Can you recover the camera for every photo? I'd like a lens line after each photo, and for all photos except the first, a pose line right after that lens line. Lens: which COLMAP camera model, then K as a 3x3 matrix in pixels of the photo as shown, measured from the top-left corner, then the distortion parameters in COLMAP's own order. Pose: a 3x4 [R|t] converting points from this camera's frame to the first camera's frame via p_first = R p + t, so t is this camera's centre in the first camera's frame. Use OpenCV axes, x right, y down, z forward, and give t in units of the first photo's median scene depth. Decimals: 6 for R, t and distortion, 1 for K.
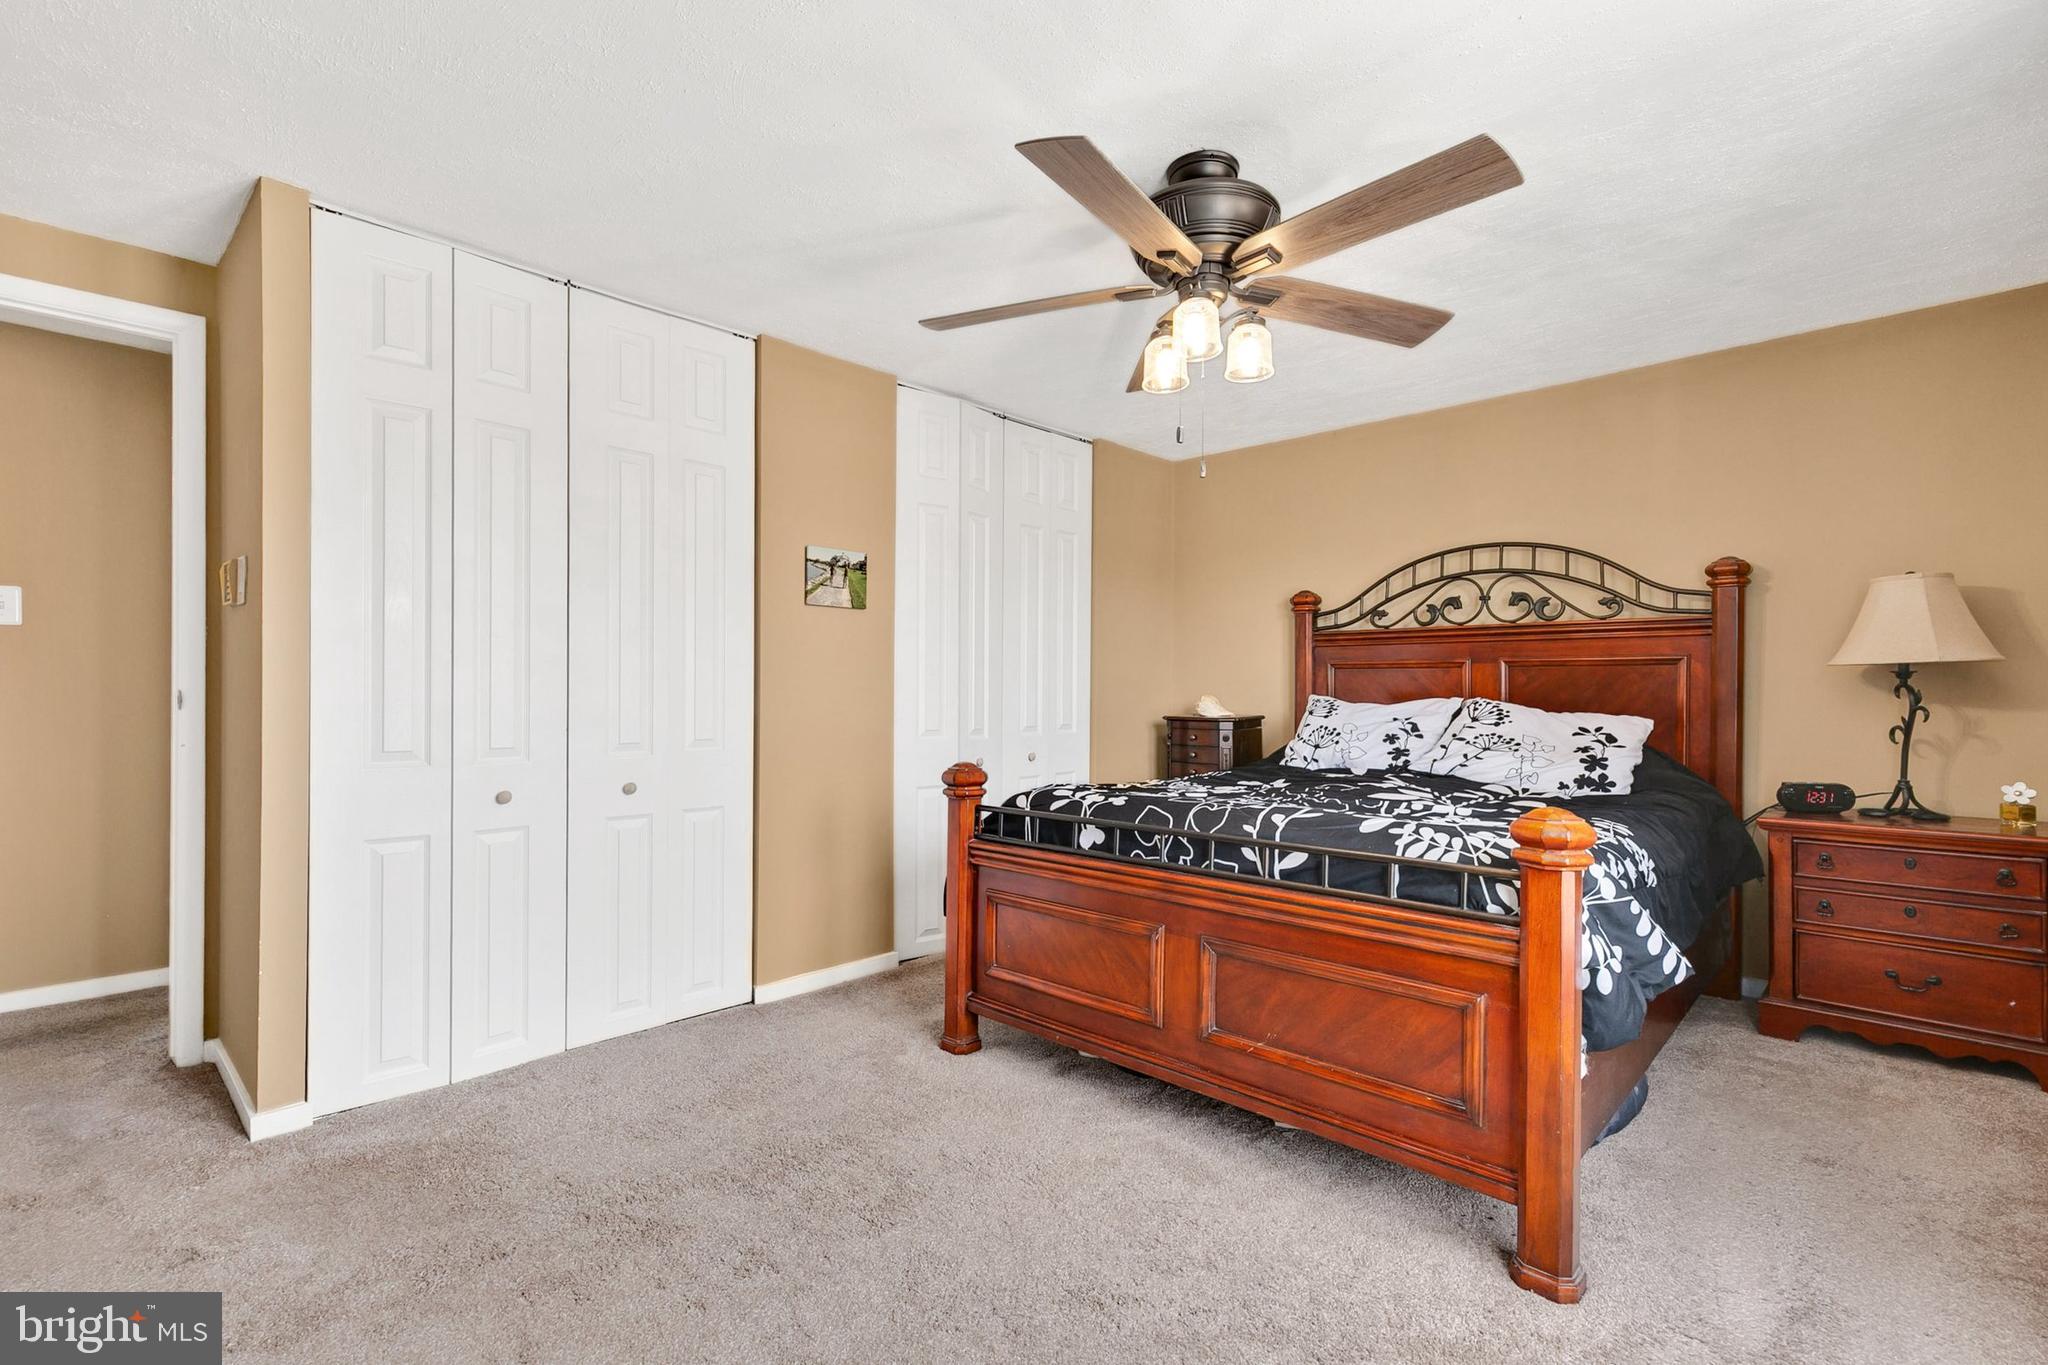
lens RADIAL K [[931.2, 0, 1012.9], [0, 931.2, 690.6], [0, 0, 1]] dist [0.011084, -0.002089]
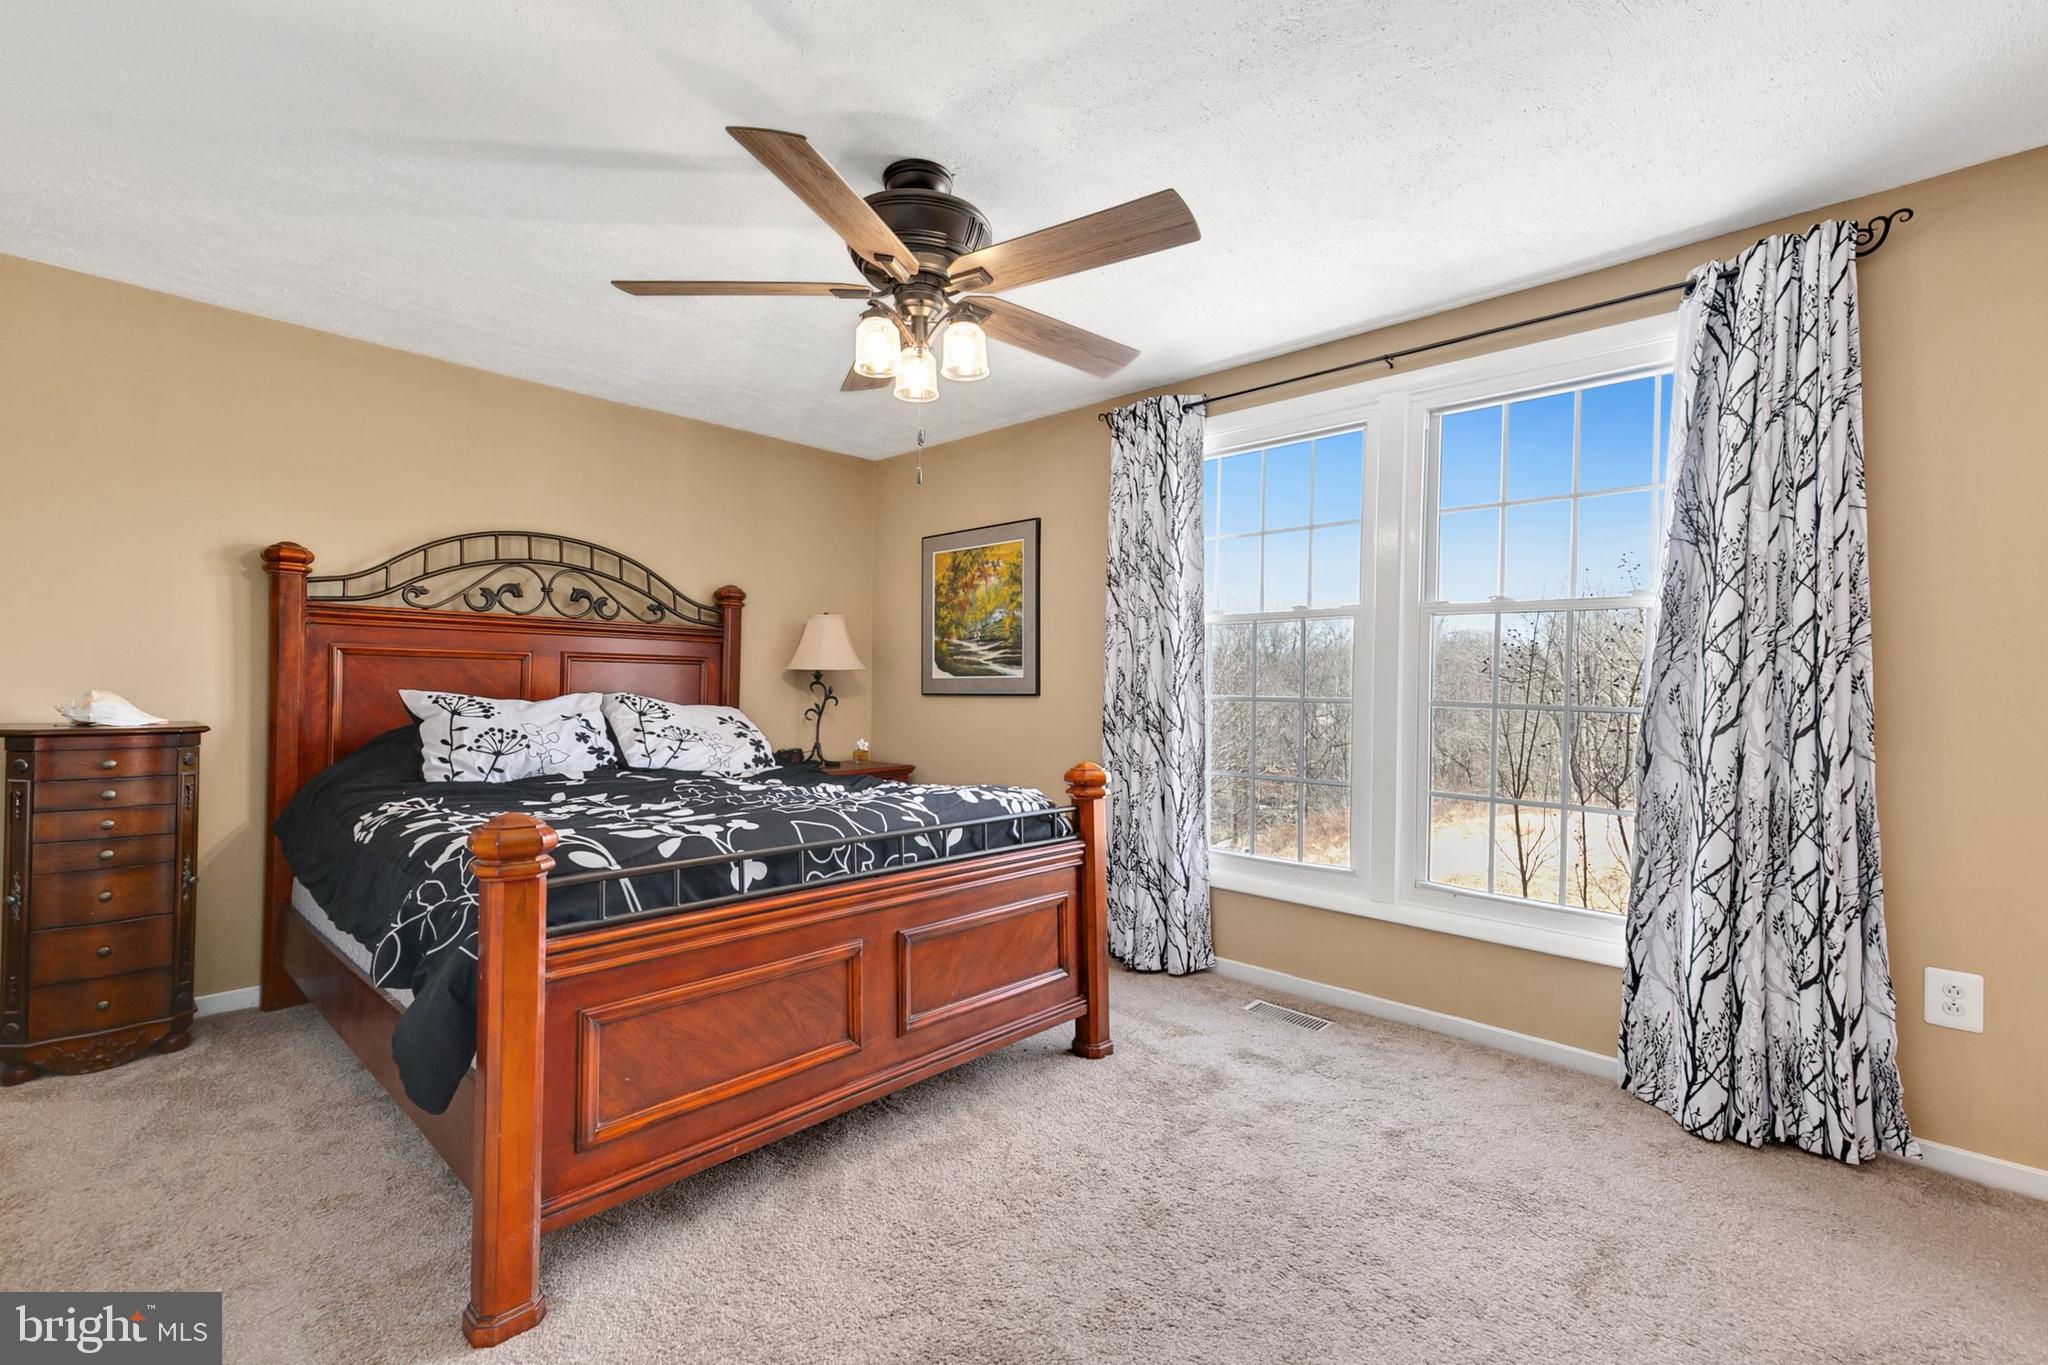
lens RADIAL K [[931.2, 0, 1011.8], [0, 931.2, 683.9], [0, 0, 1]] dist [0.011084, -0.002089]
pose [[-0.040187, 0.001793, 0.999191, -0.498820], [-0.007158, 0.999972, -0.002082, -0.002690], [-0.999167, -0.007236, -0.040173, 0.570015]]
